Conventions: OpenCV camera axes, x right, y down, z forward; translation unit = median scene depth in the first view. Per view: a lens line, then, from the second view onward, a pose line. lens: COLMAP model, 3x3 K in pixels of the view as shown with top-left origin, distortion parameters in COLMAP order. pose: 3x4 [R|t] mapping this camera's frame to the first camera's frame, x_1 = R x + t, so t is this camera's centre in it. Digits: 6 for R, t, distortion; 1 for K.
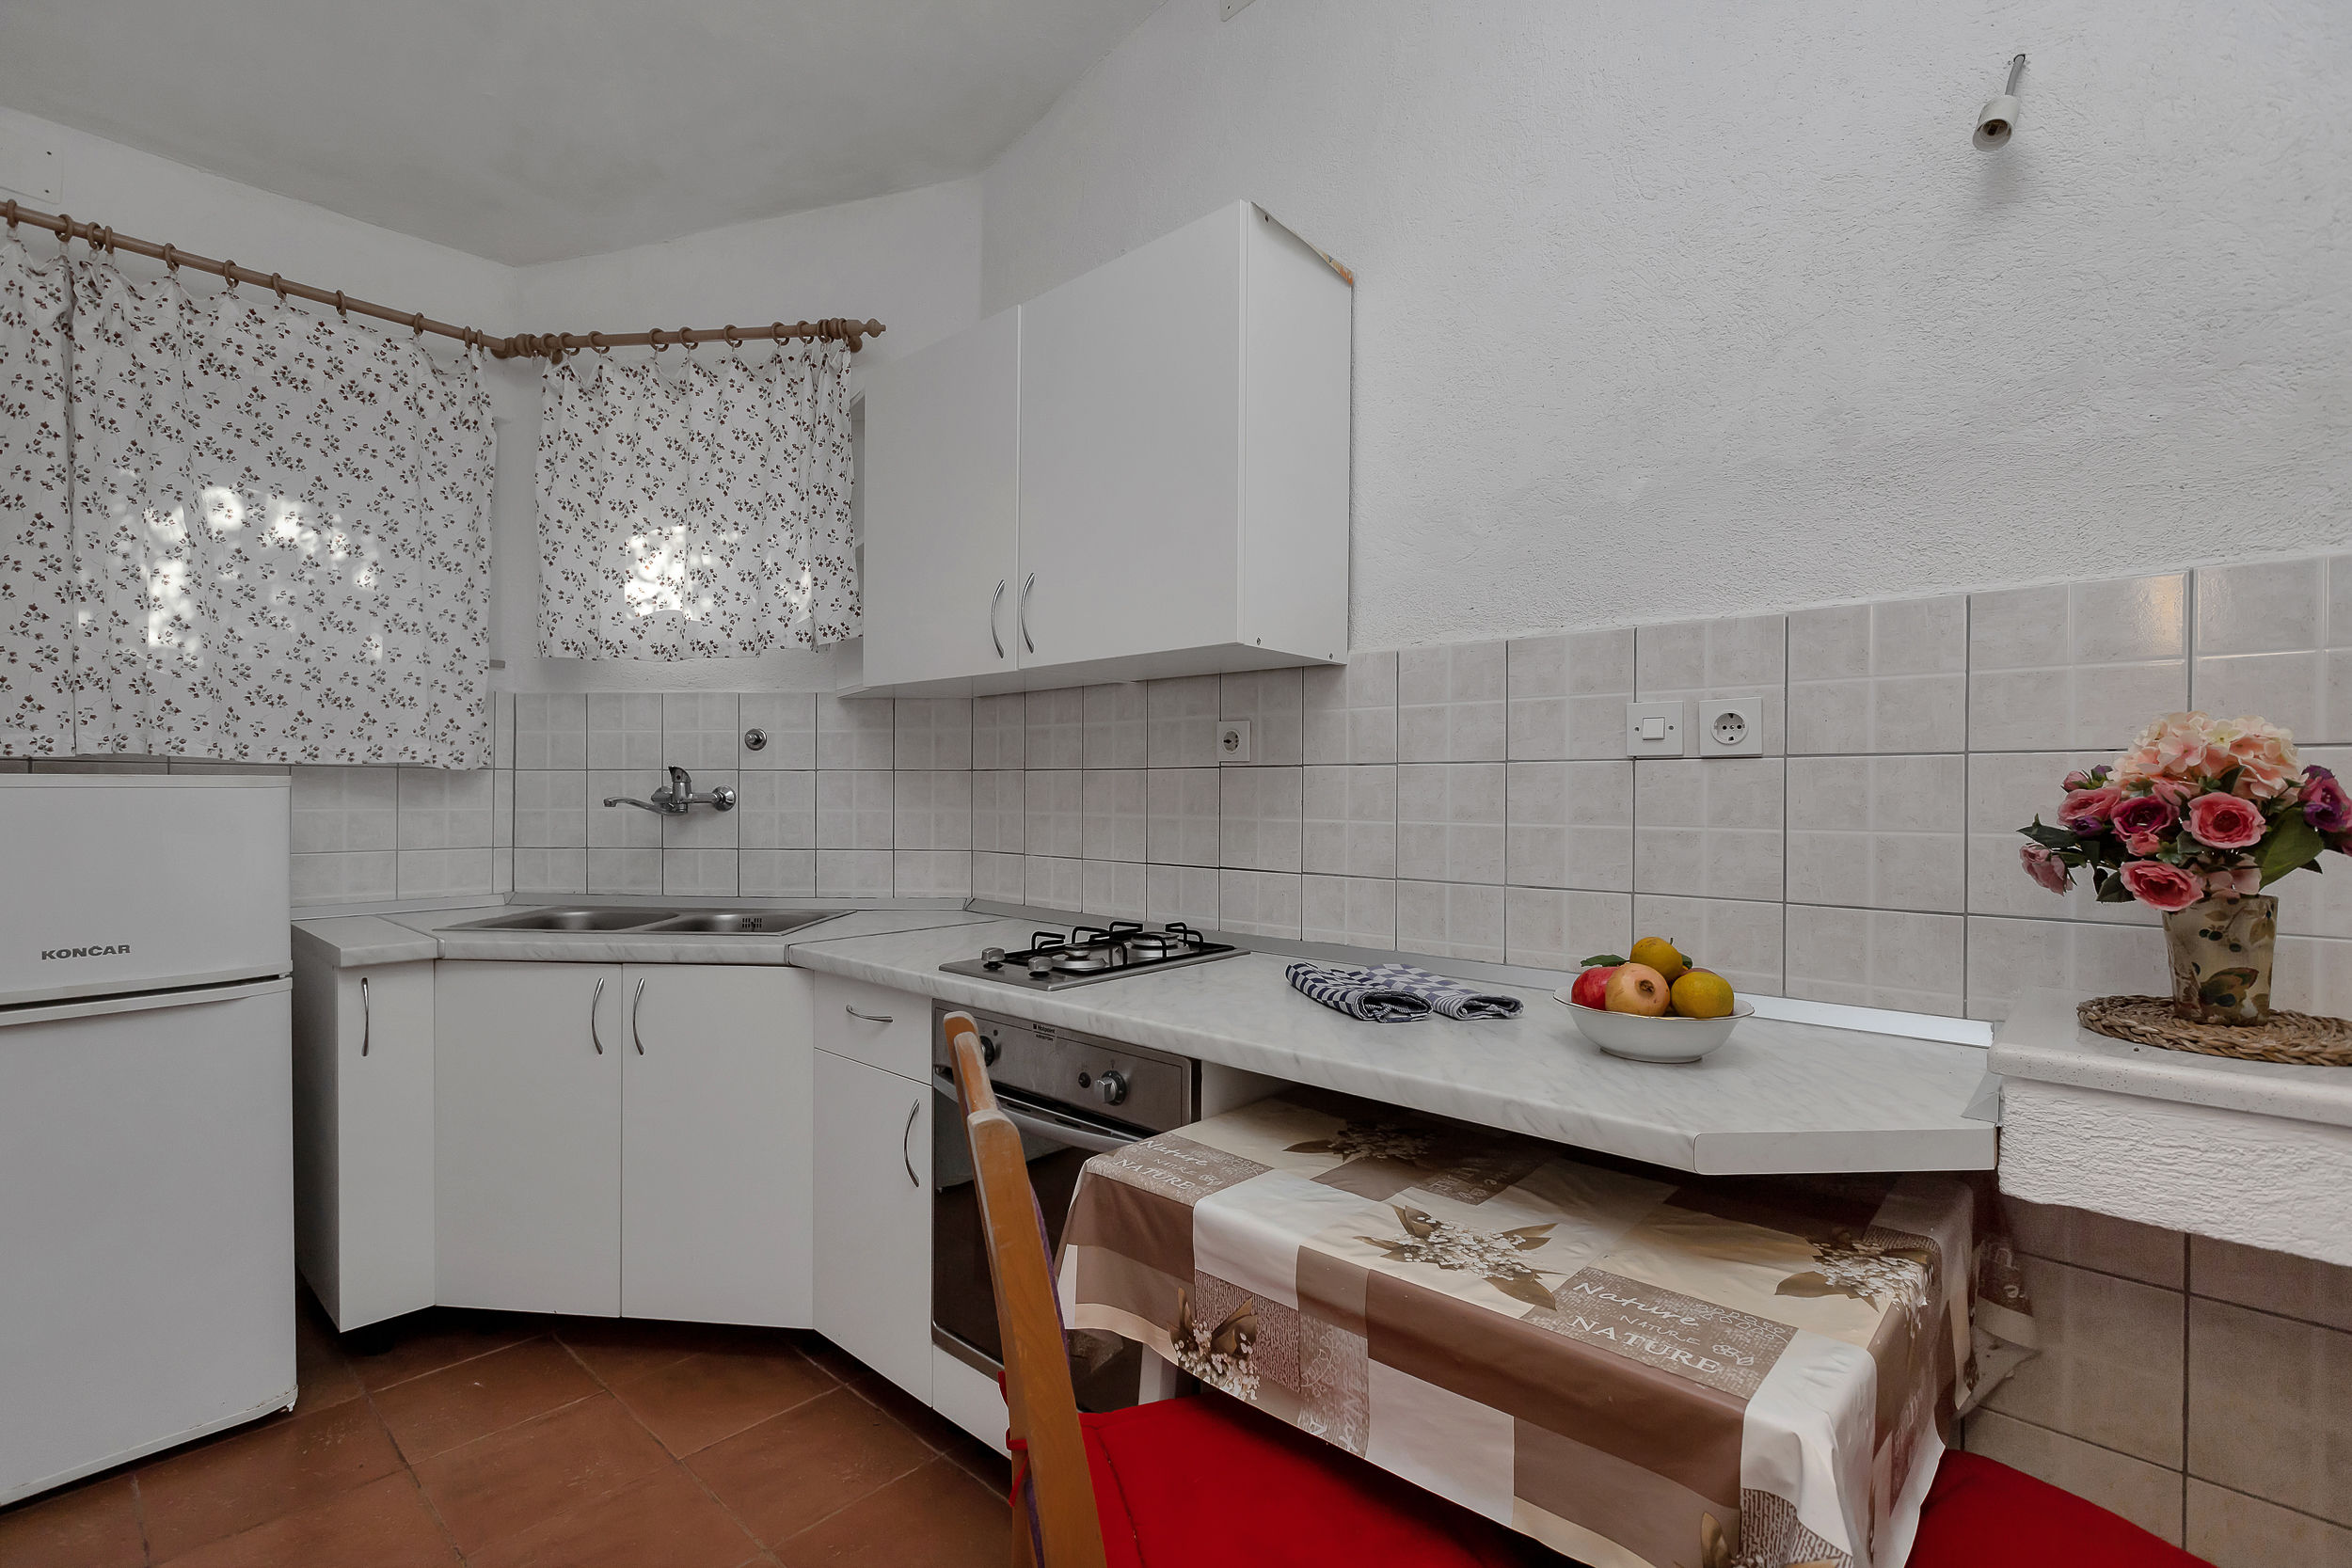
lens RADIAL K [[1062.7, 0, 1185.1], [0, 1062.7, 795.4], [0, 0, 1]] dist [-0.002040, 0.000139]
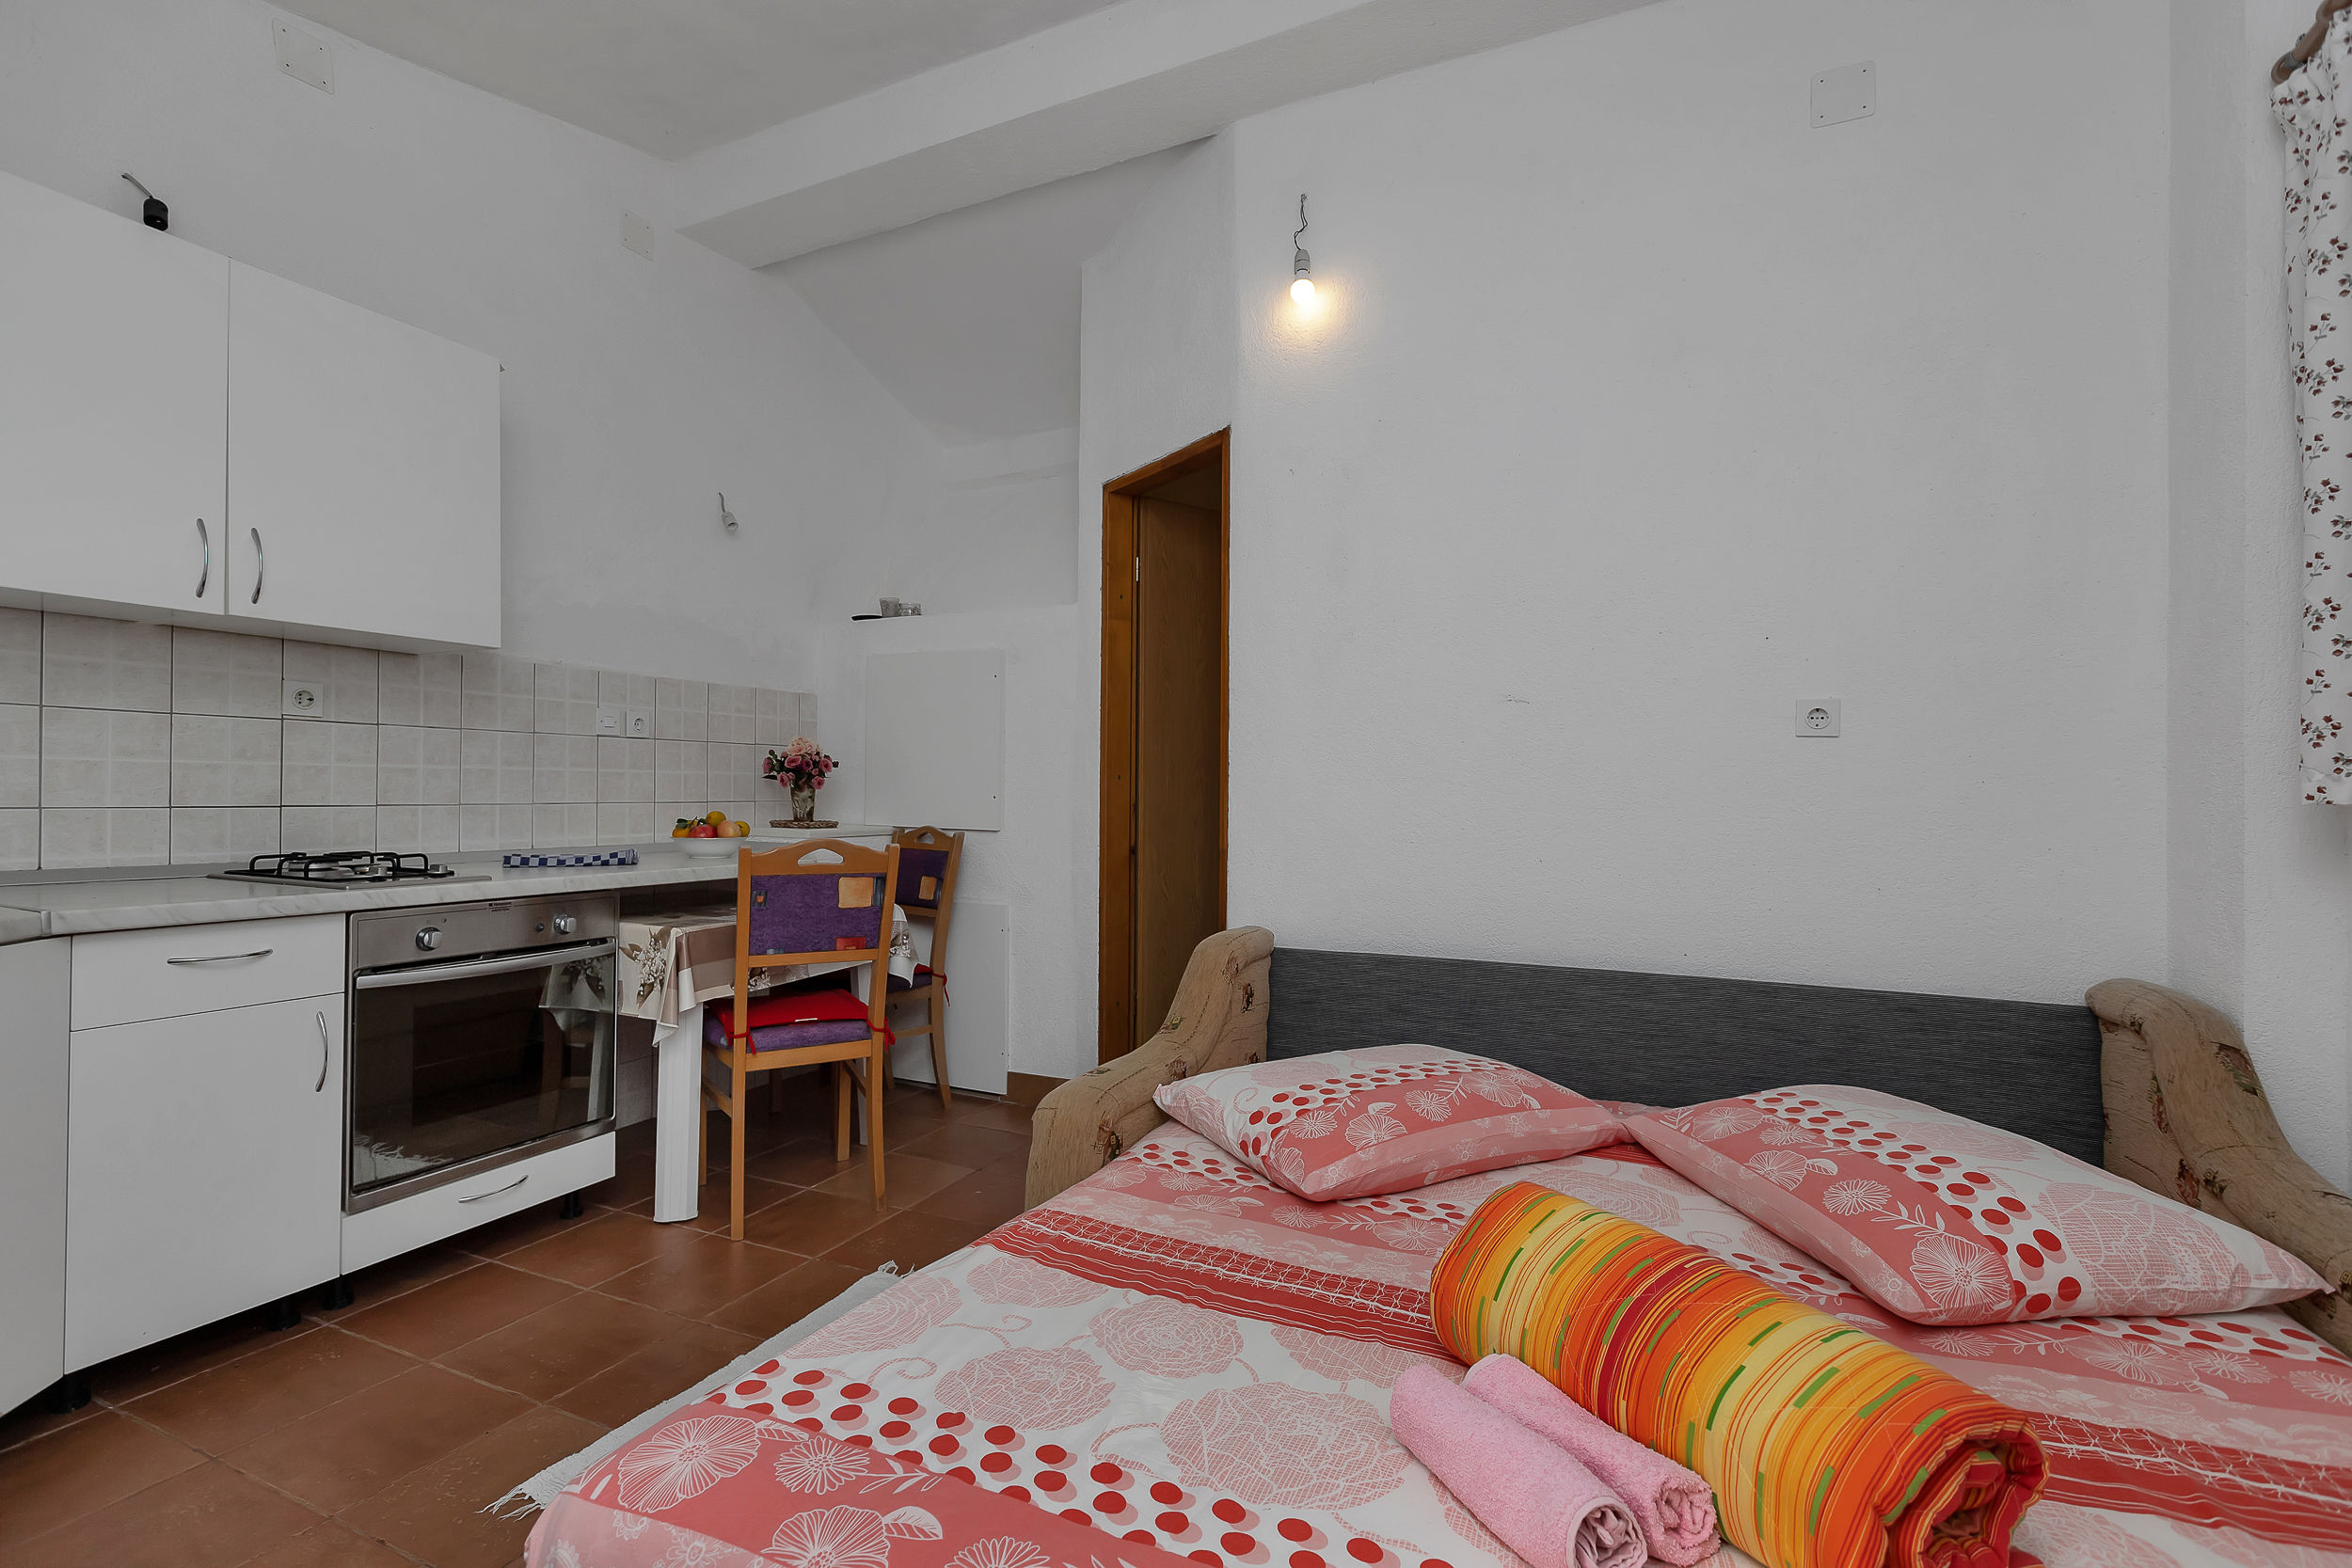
lens RADIAL K [[1039.4, 0, 1129.2], [0, 1039.4, 788.4], [0, 0, 1]] dist [0.002732, 0.000497]
pose [[-0.248779, -0.004109, 0.968552, -1.112035], [-0.007430, 0.999970, 0.002334, 0.033527], [-0.968532, -0.006616, -0.248802, 0.336679]]
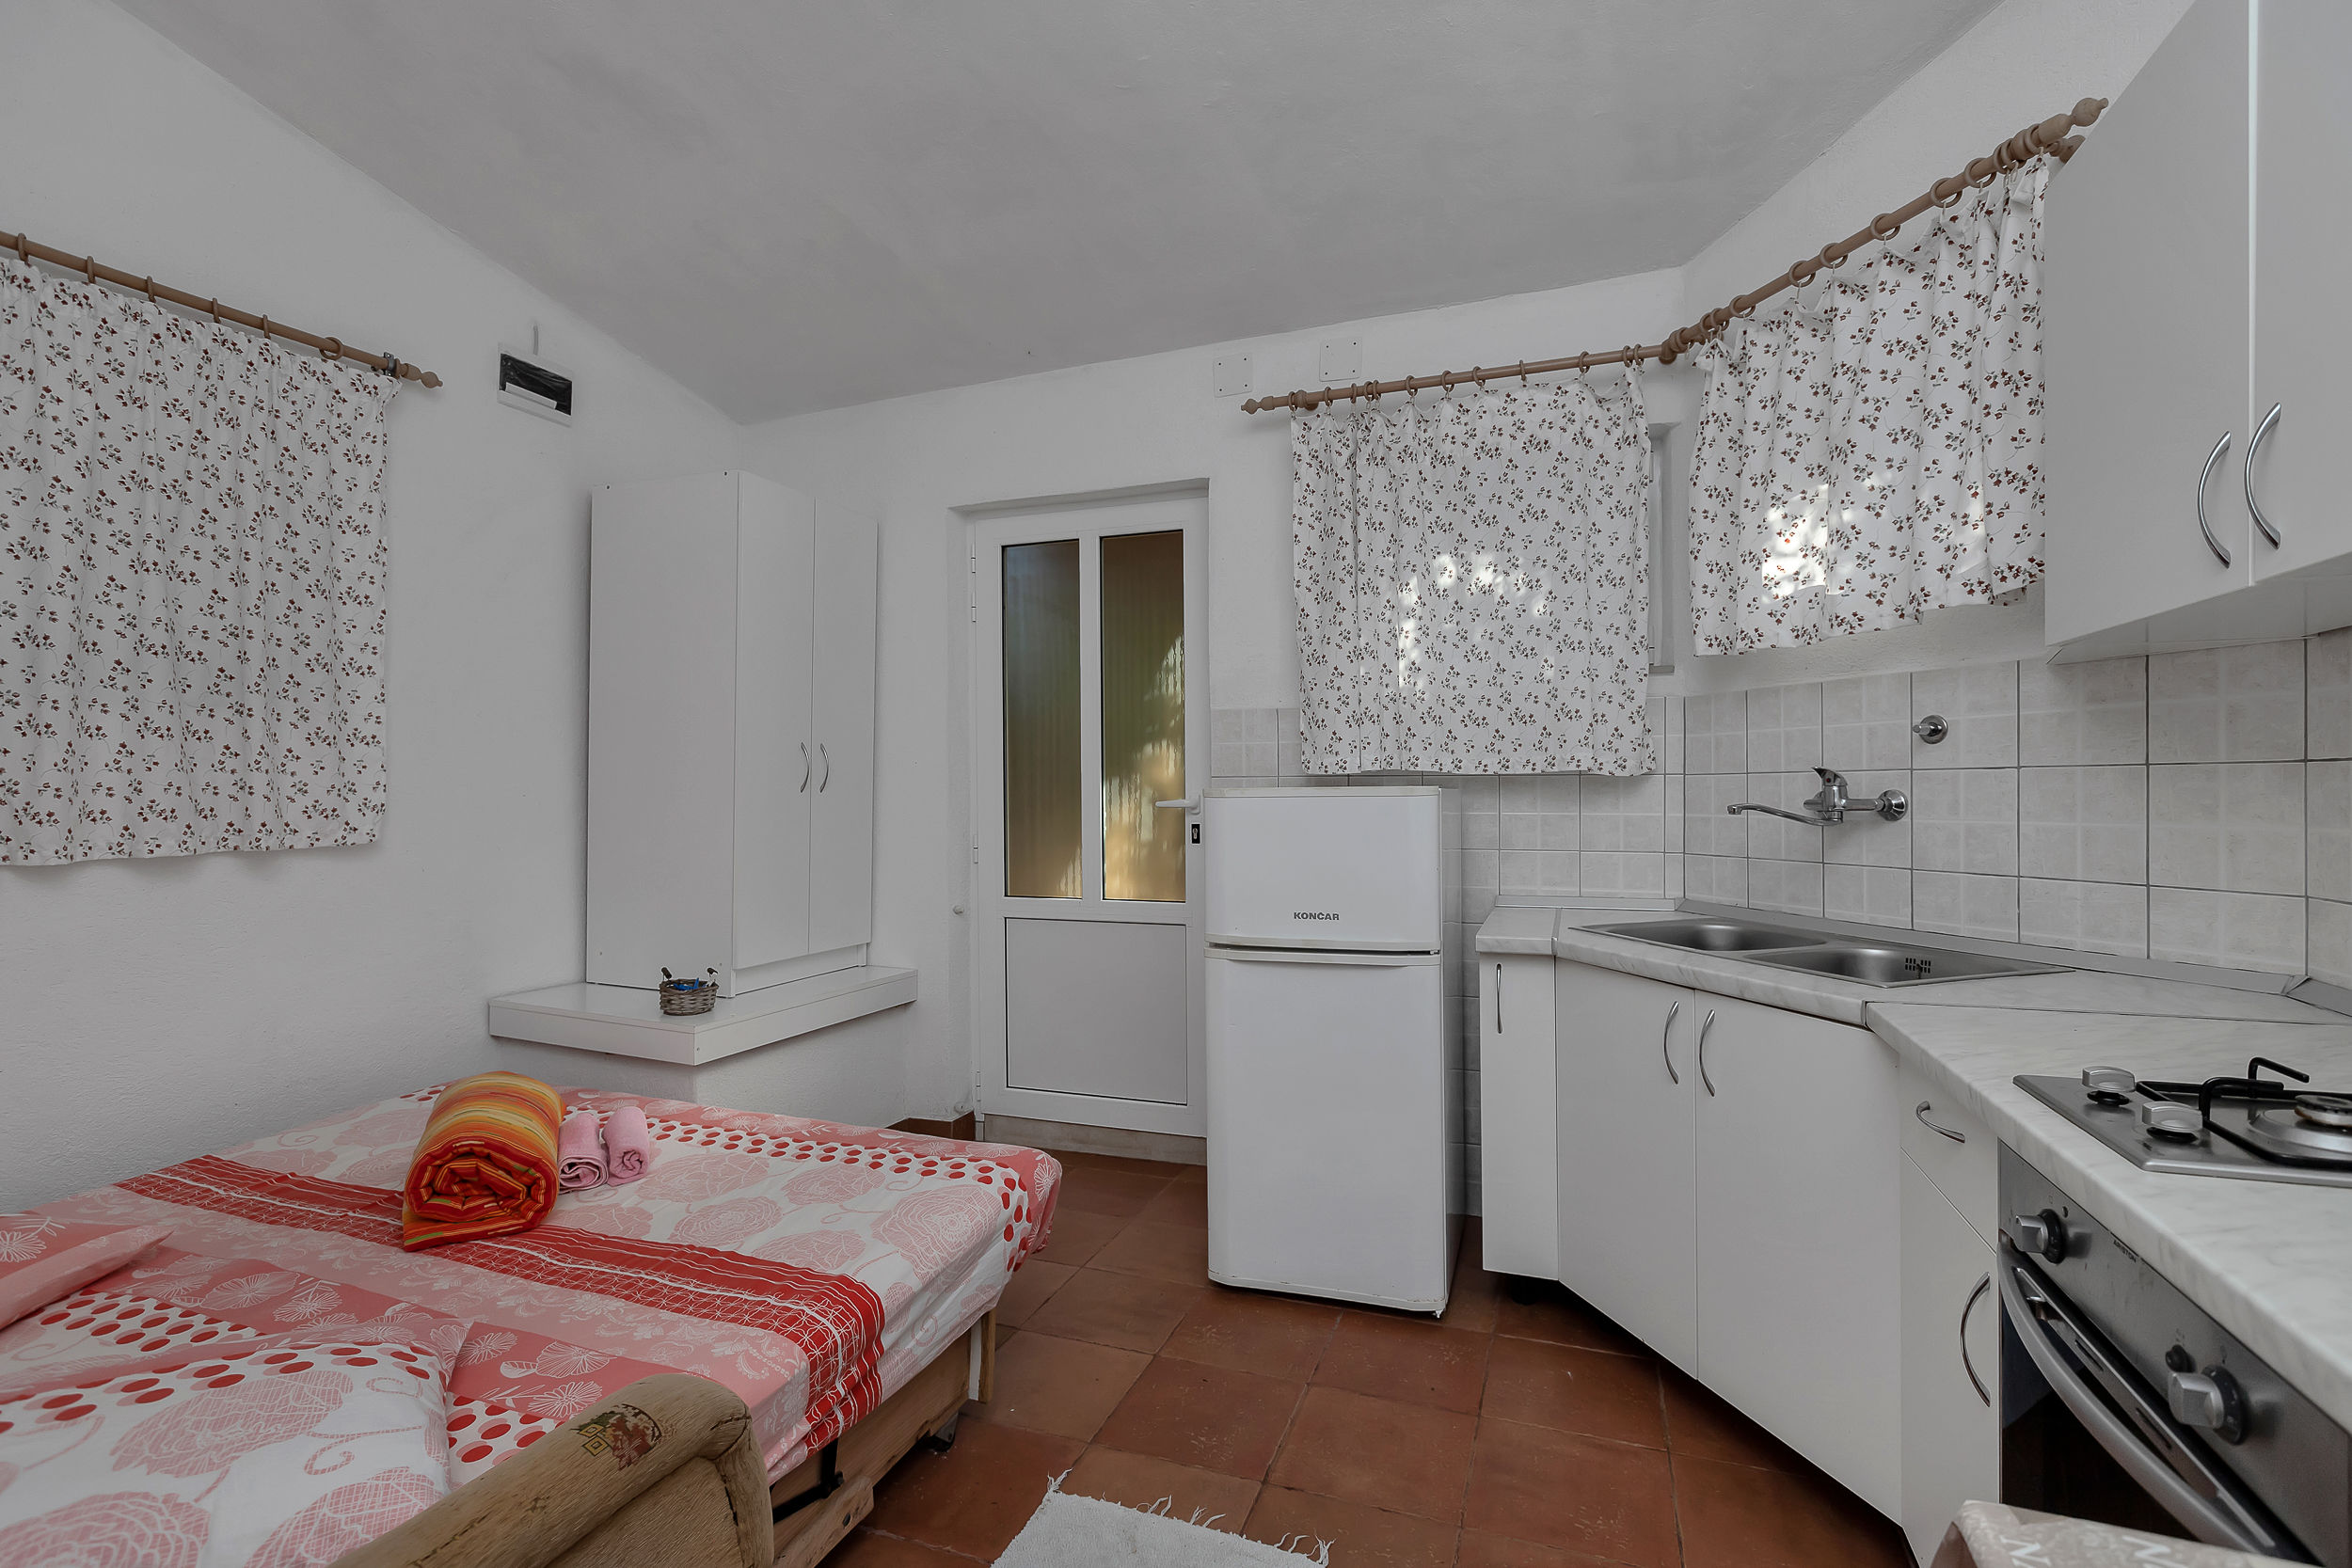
lens RADIAL K [[1062.7, 0, 1185.1], [0, 1062.7, 795.4], [0, 0, 1]] dist [-0.002040, 0.000139]
pose [[0.368672, -0.001393, -0.929558, 0.125941], [0.000745, 0.999999, -0.001203, -0.004368], [0.929559, -0.000249, 0.368673, 0.223293]]
